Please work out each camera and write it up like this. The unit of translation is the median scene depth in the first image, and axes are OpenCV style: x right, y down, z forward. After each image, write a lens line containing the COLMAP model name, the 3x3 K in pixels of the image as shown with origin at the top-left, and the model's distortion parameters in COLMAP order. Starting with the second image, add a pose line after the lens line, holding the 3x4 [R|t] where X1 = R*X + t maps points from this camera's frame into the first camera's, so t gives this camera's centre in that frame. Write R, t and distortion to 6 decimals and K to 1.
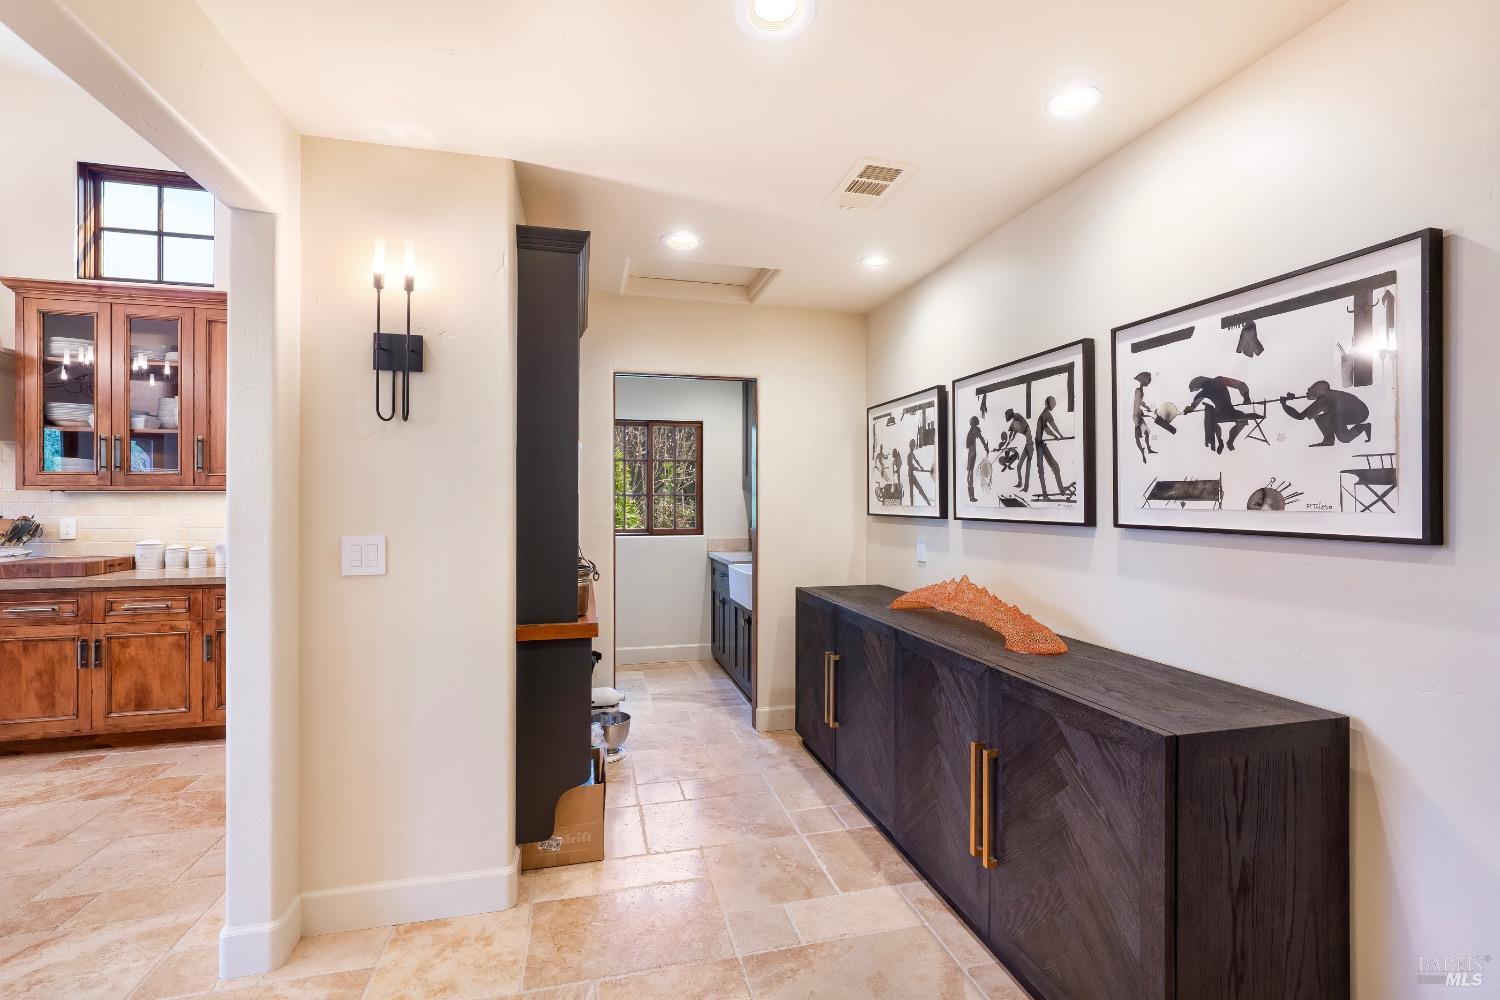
lens RADIAL K [[647.0, 0, 753.0], [0, 647.0, 501.0], [0, 0, 1]] dist [-0.000915, 0.000071]
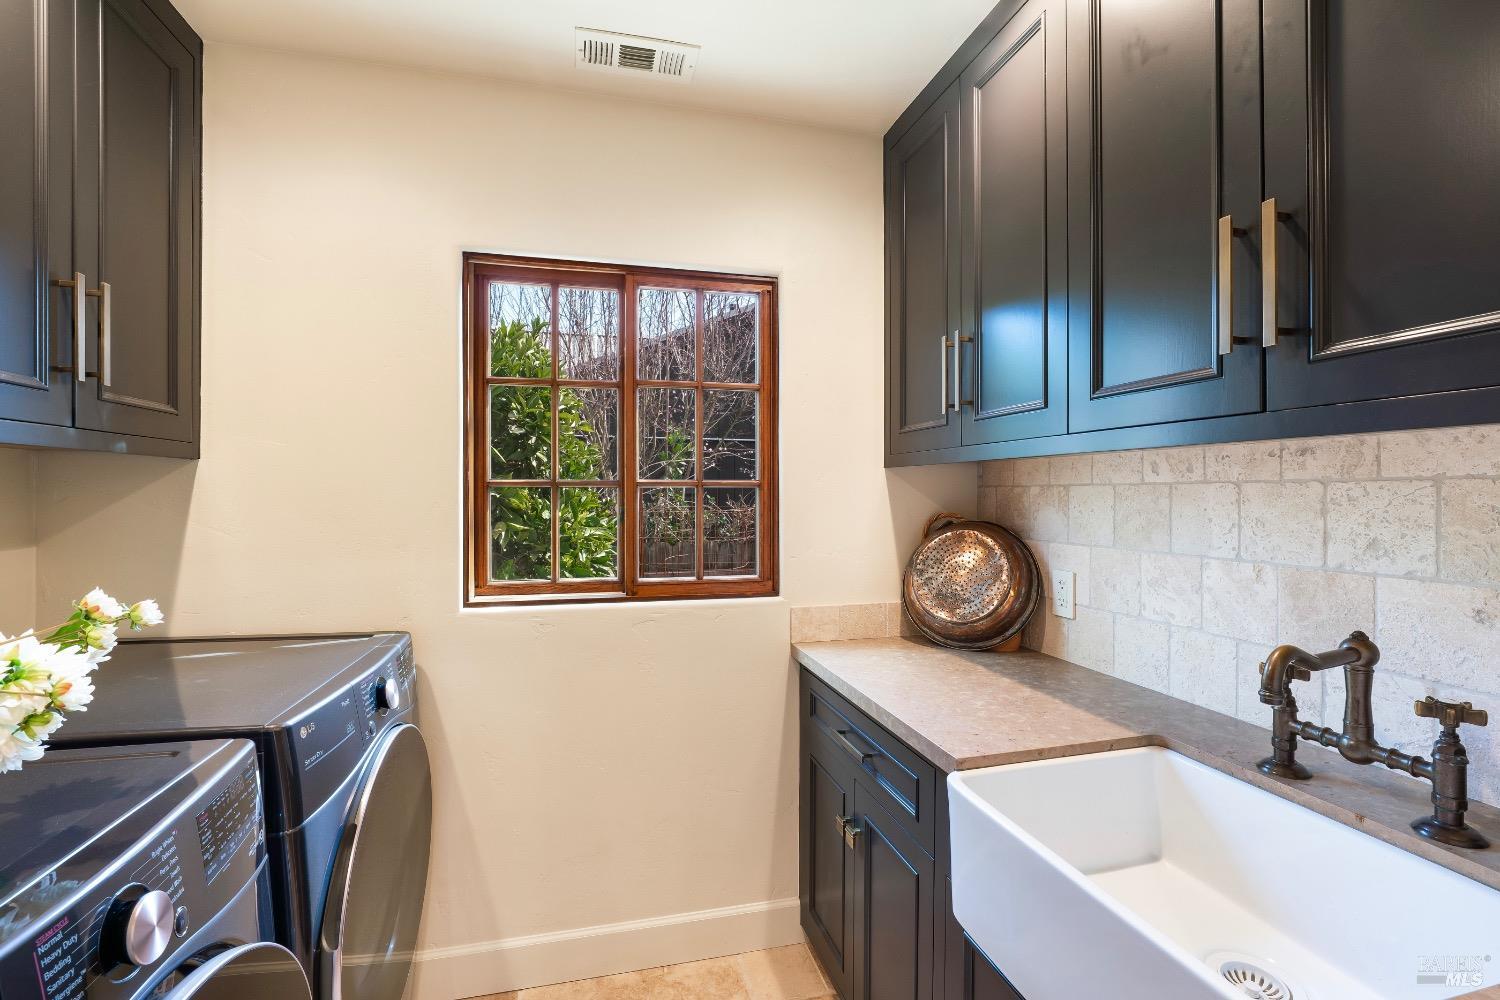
lens RADIAL K [[657.5, 0, 744.6], [0, 657.5, 495.2], [0, 0, 1]] dist [-0.001831, 0.000701]
pose [[0.999924, 0.000129, -0.012308, -0.092545], [-0.000084, 0.999993, 0.003651, -0.005472], [0.012309, -0.003650, 0.999918, 0.639654]]
